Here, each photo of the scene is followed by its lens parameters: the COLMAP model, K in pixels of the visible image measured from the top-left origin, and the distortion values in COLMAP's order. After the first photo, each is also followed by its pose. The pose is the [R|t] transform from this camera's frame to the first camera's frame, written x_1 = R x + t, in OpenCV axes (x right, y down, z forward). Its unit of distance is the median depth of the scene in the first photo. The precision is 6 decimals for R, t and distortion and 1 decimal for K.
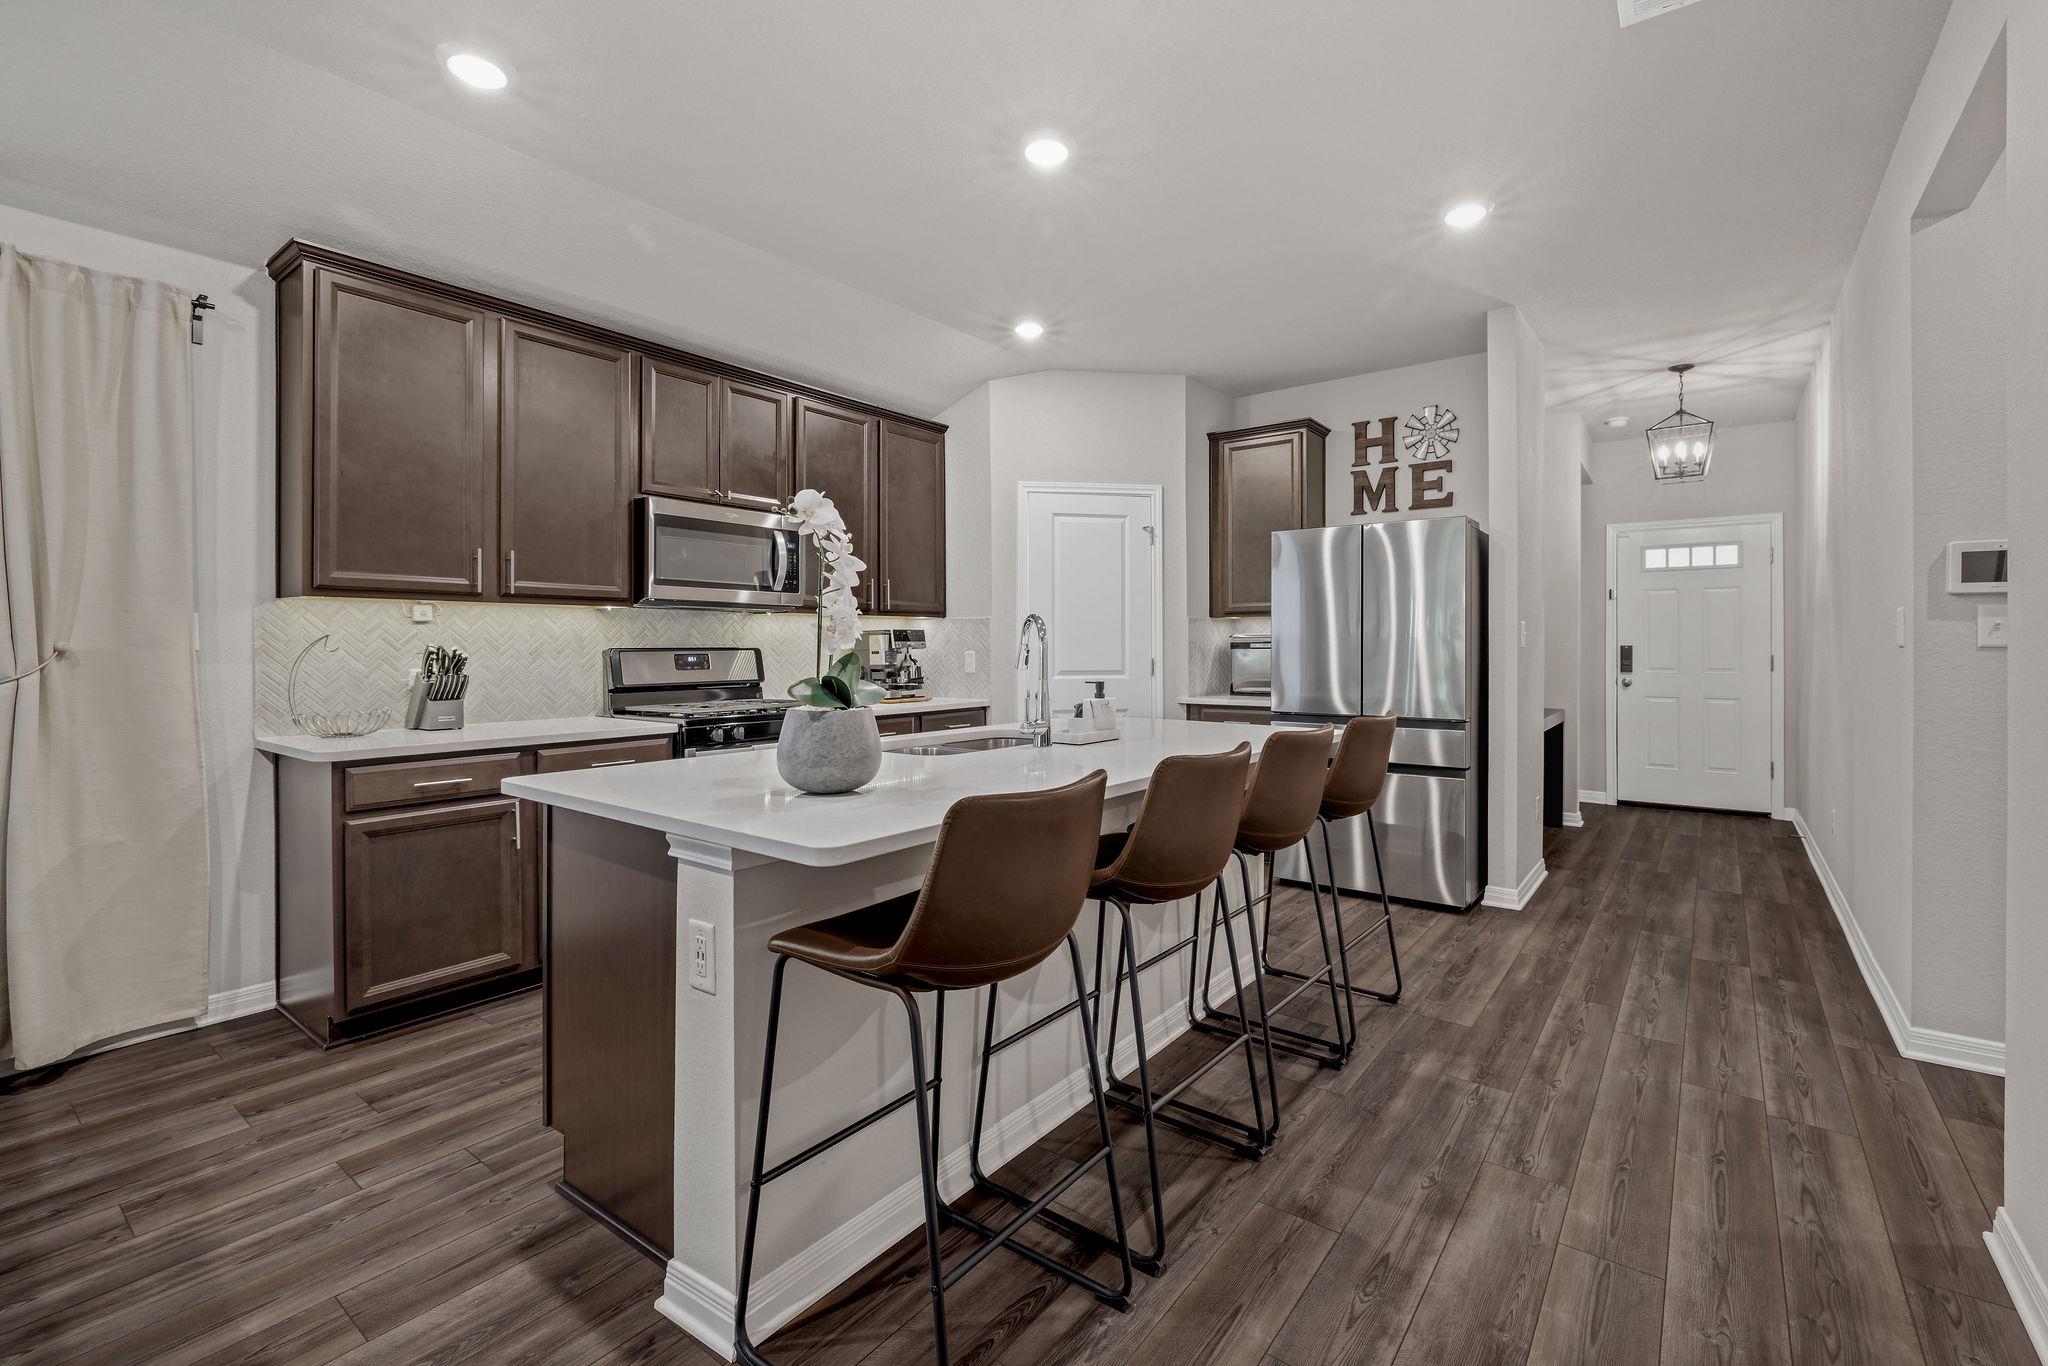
lens RADIAL K [[887.8, 0, 1055.3], [0, 887.8, 642.9], [0, 0, 1]] dist [-0.002890, -0.000027]
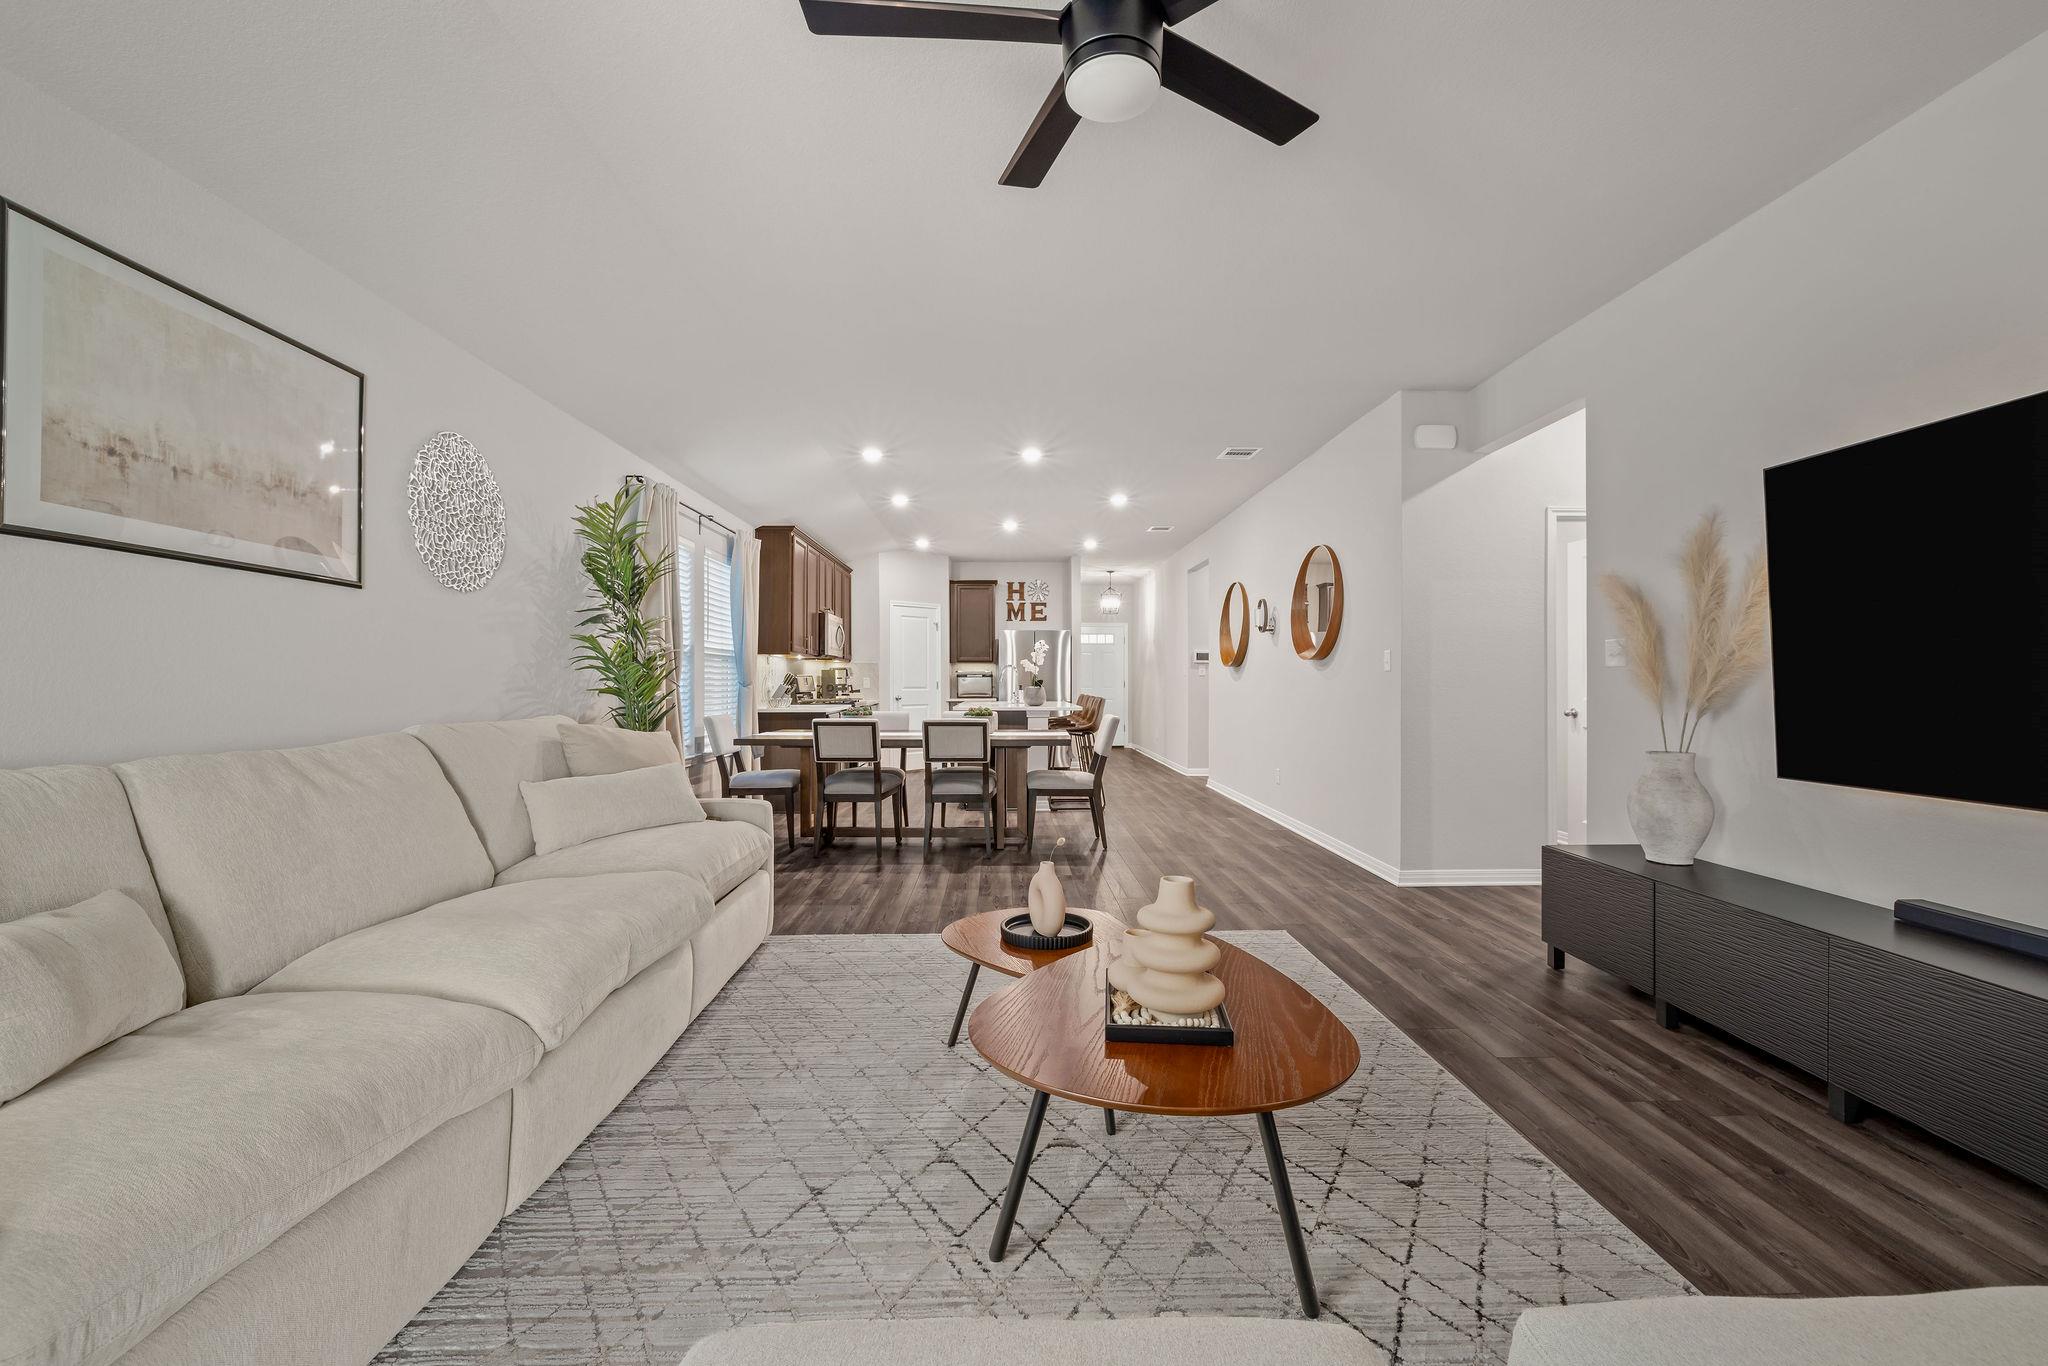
lens RADIAL K [[864.9, 0, 1019.4], [0, 864.9, 676.2], [0, 0, 1]] dist [-0.004448, 0.000503]
pose [[0.791628, 0.004149, 0.610989, -1.932824], [-0.001716, 0.999988, -0.004567, 0.023331], [-0.611001, 0.002567, 0.791626, -1.552466]]
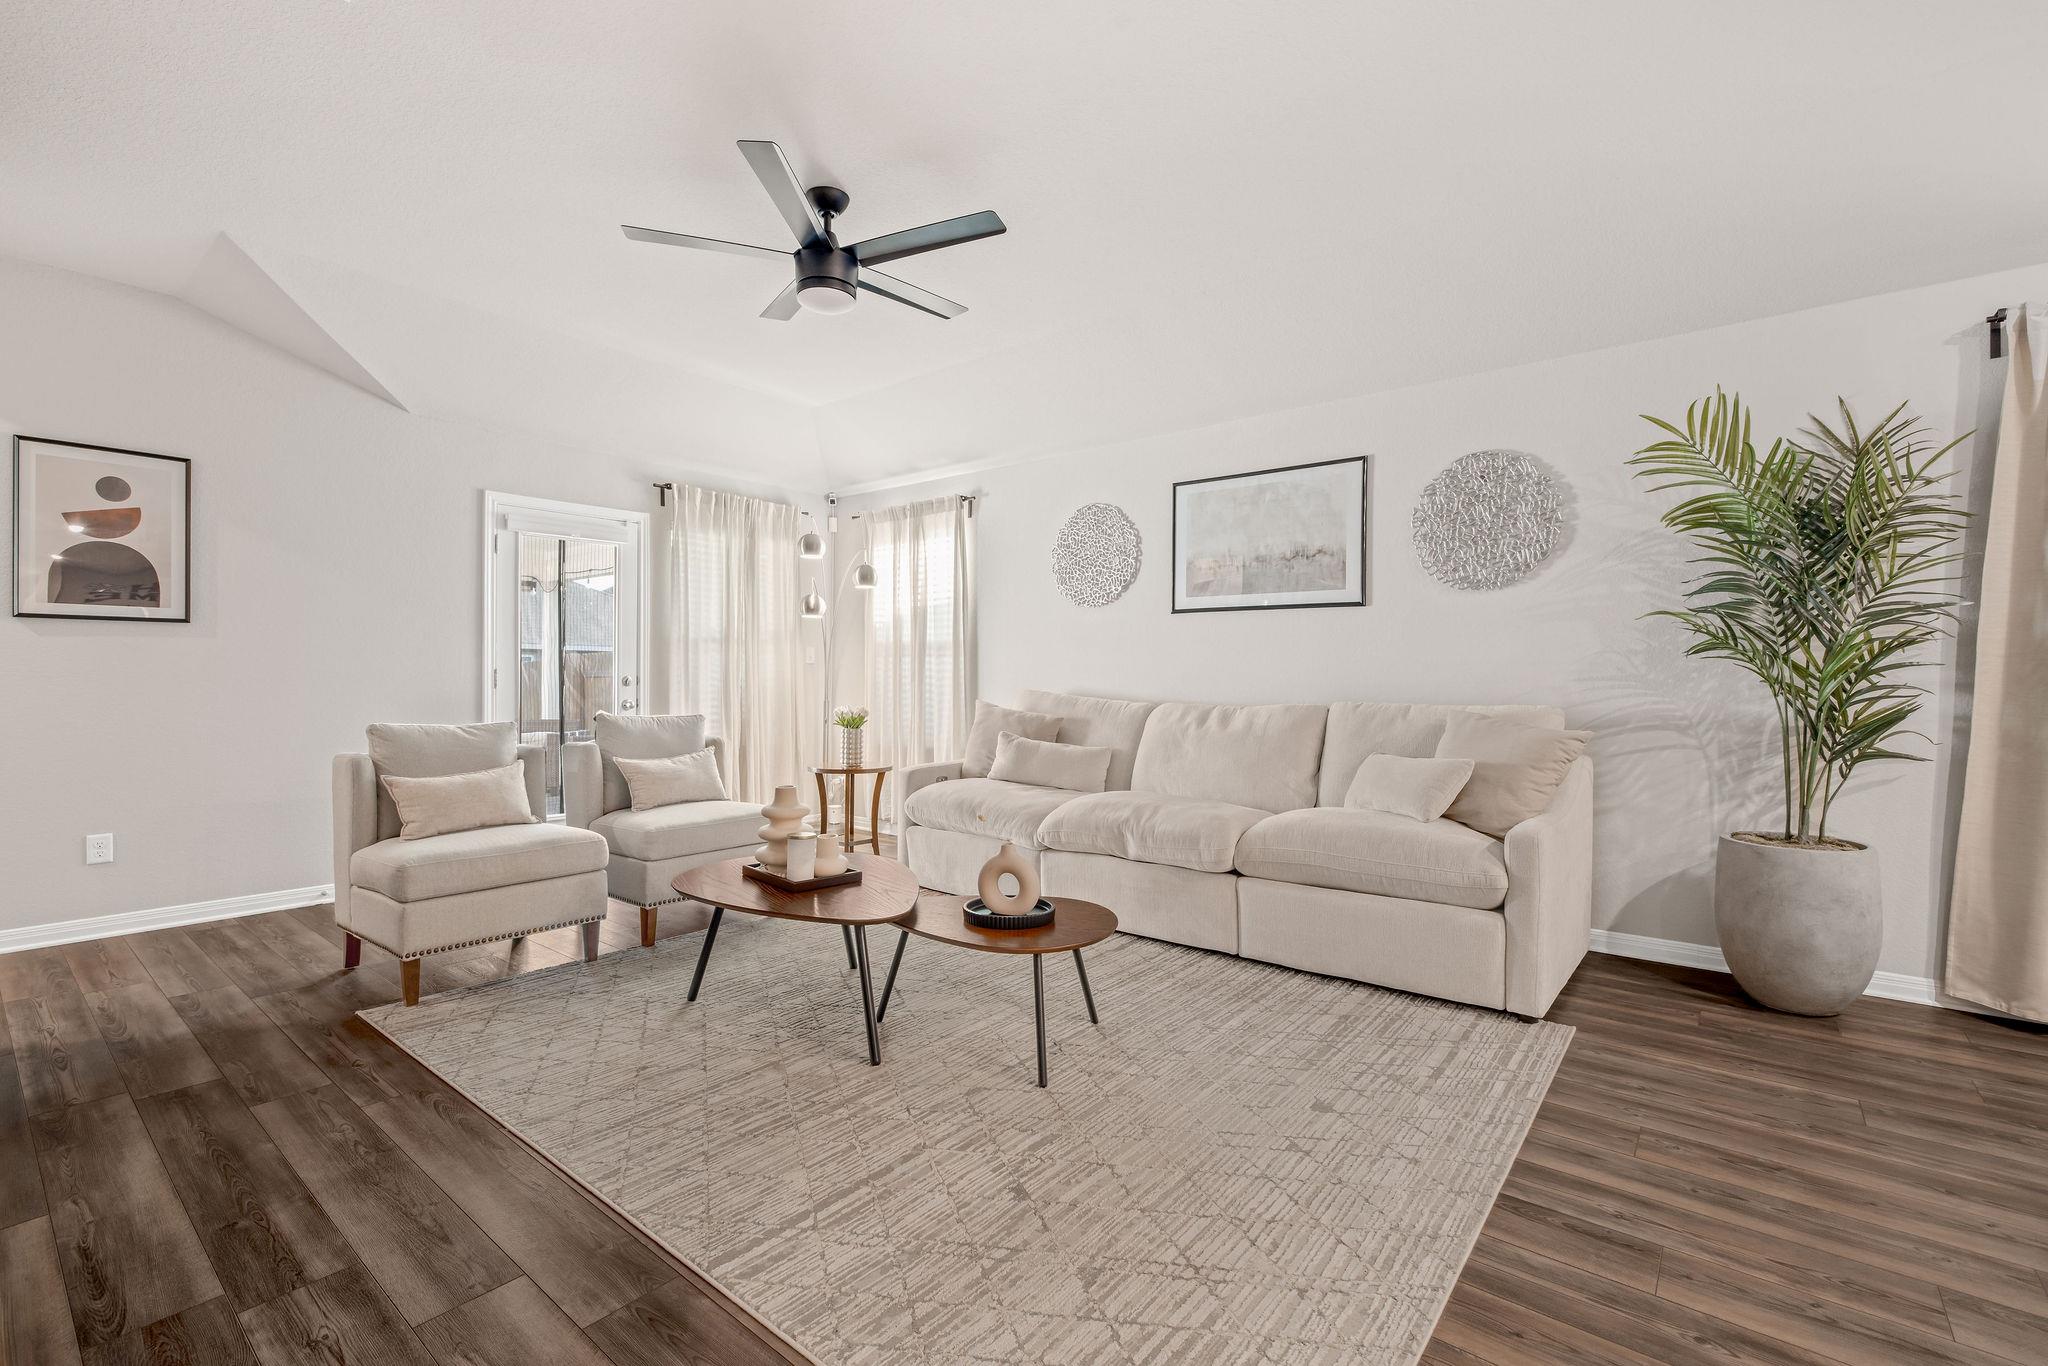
lens RADIAL K [[887.8, 0, 1023.3], [0, 887.8, 687.0], [0, 0, 1]] dist [-0.002890, -0.000027]
pose [[-0.049314, 0.009549, -0.998738, -0.384081], [-0.002128, 0.999951, 0.009666, 0.040702], [0.998781, 0.002602, -0.049292, -0.770056]]
